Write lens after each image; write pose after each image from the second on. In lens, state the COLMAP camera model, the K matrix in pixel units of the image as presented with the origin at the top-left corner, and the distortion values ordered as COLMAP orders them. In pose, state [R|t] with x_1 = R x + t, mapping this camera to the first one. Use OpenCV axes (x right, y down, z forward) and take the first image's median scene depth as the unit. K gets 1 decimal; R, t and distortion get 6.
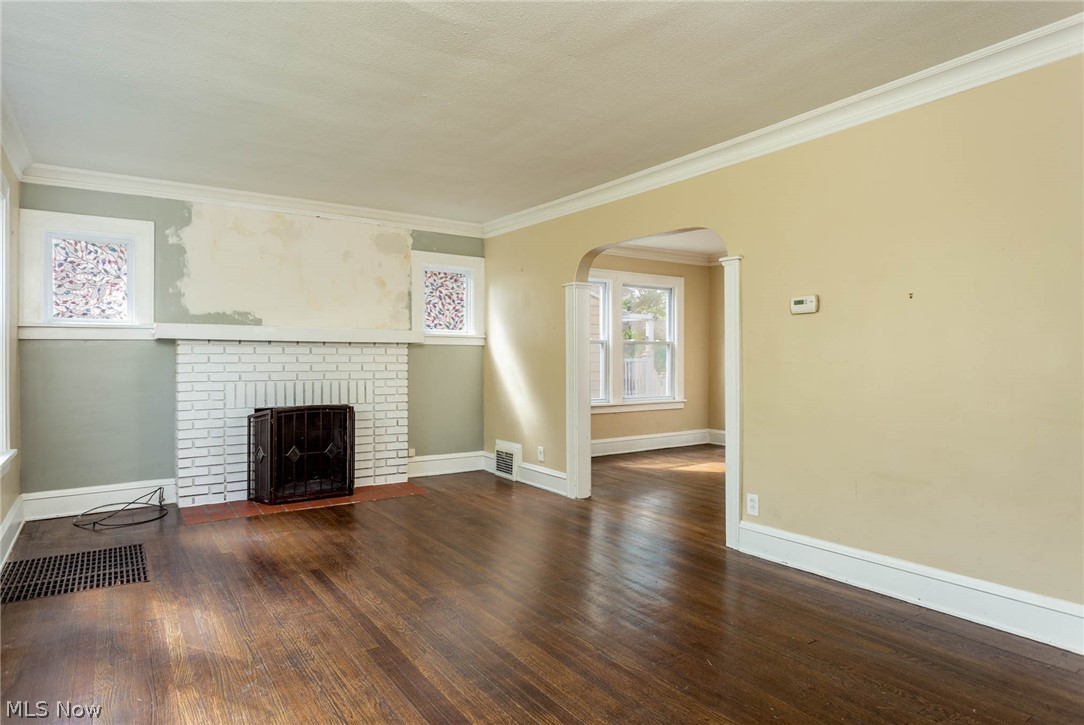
lens RADIAL K [[630.8, 0, 545.2], [0, 630.8, 354.9], [0, 0, 1]] dist [-0.007689, 0.001962]
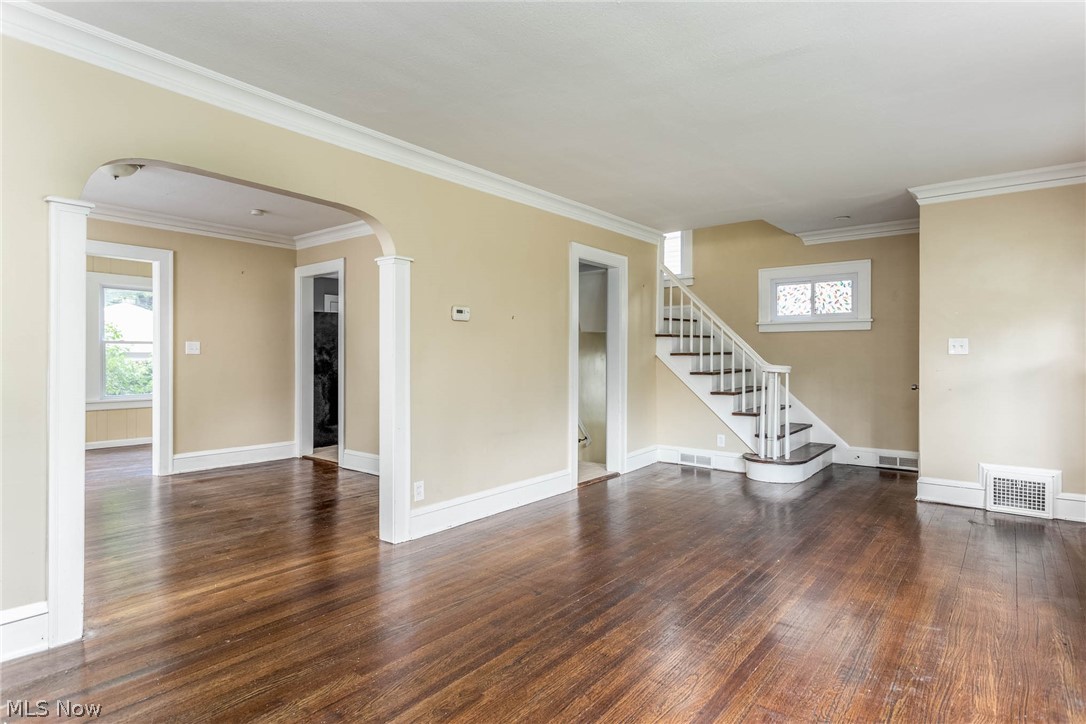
lens RADIAL K [[581.6, 0, 552.3], [0, 581.6, 354.6], [0, 0, 1]] dist [0.000733, 0.002139]
pose [[-0.300052, 0.002144, 0.953921, -0.514568], [-0.009664, 0.999939, -0.005287, 0.004550], [-0.953874, -0.010805, -0.300013, 0.801630]]
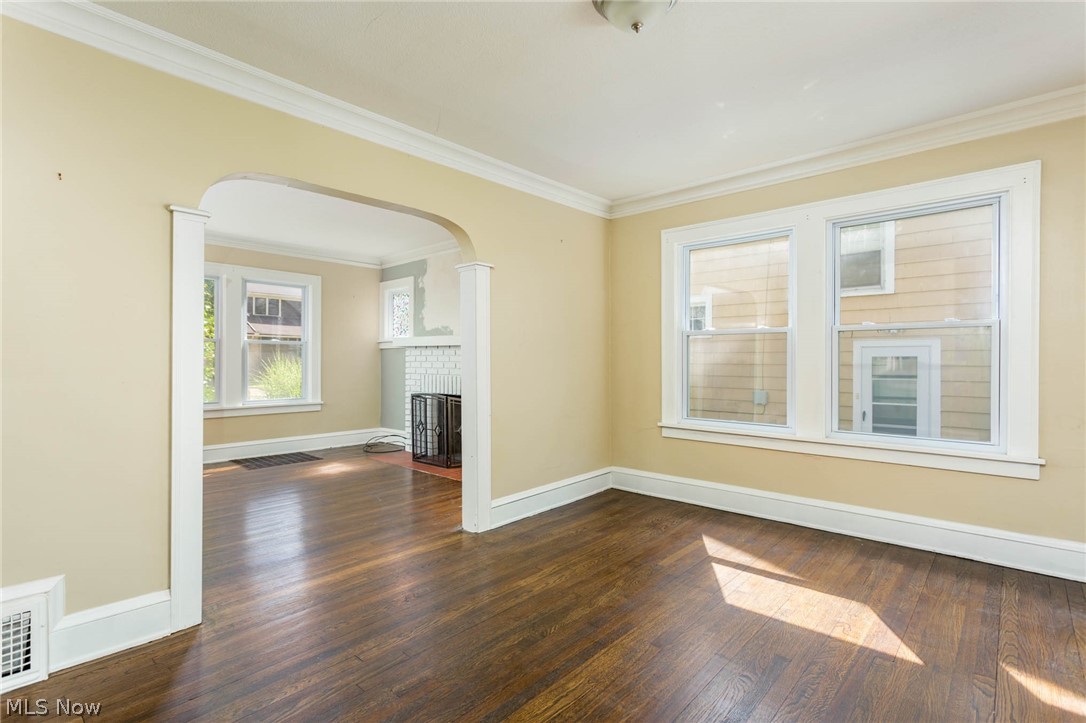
lens RADIAL K [[522.9, 0, 541.6], [0, 522.9, 361.3], [0, 0, 1]] dist [0.008201, 0.000708]
pose [[0.247718, 0.003274, -0.968827, 0.756027], [0.008380, 0.999950, 0.005522, 0.007848], [0.968796, -0.009487, 0.247678, 0.930985]]
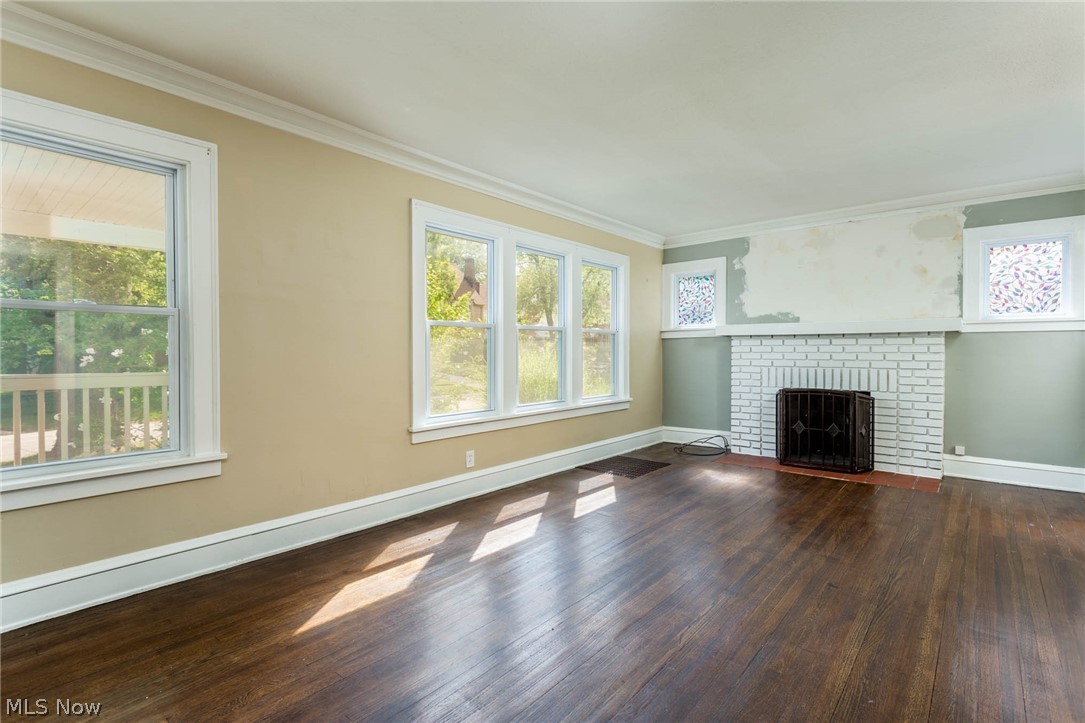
lens RADIAL K [[522.5, 0, 544.1], [0, 522.5, 356.3], [0, 0, 1]] dist [0.008201, 0.000708]
pose [[0.262756, 0.008758, -0.964822, 0.426329], [0.008435, 0.999900, 0.011374, 0.004454], [0.964825, -0.011127, 0.262656, 0.251009]]
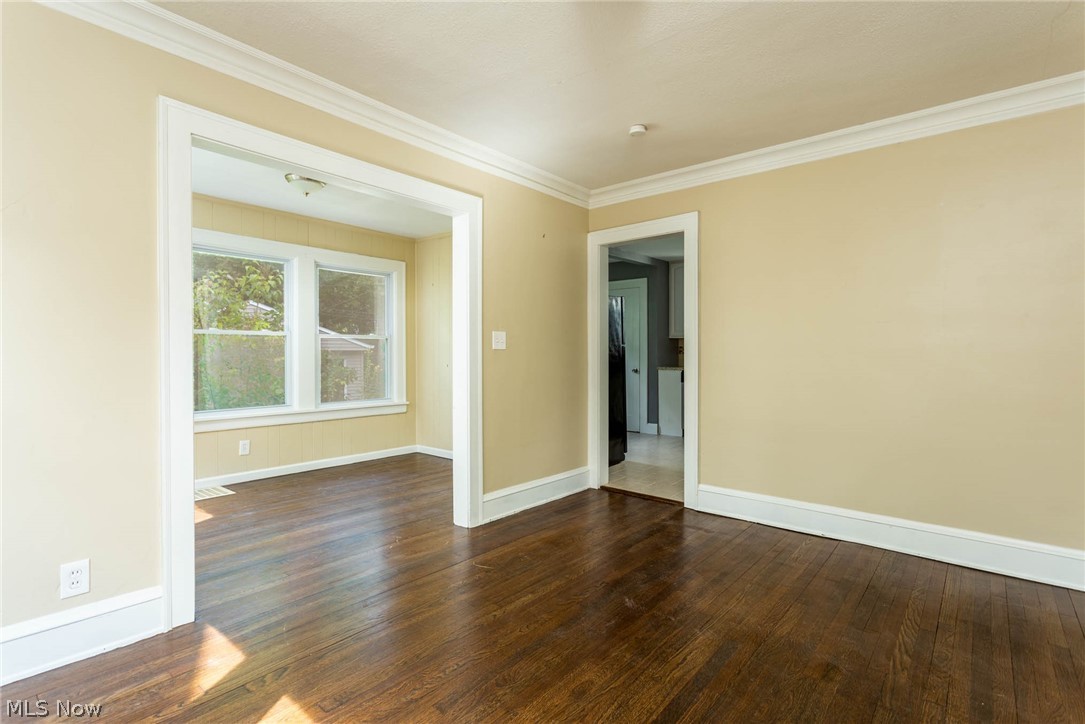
lens RADIAL K [[522.5, 0, 552.1], [0, 522.5, 363.2], [0, 0, 1]] dist [0.008201, 0.000708]
pose [[-0.294770, -0.019768, 0.955364, 0.054474], [-0.012649, 0.999779, 0.016785, 0.010648], [-0.955484, -0.007136, -0.294955, 1.248075]]
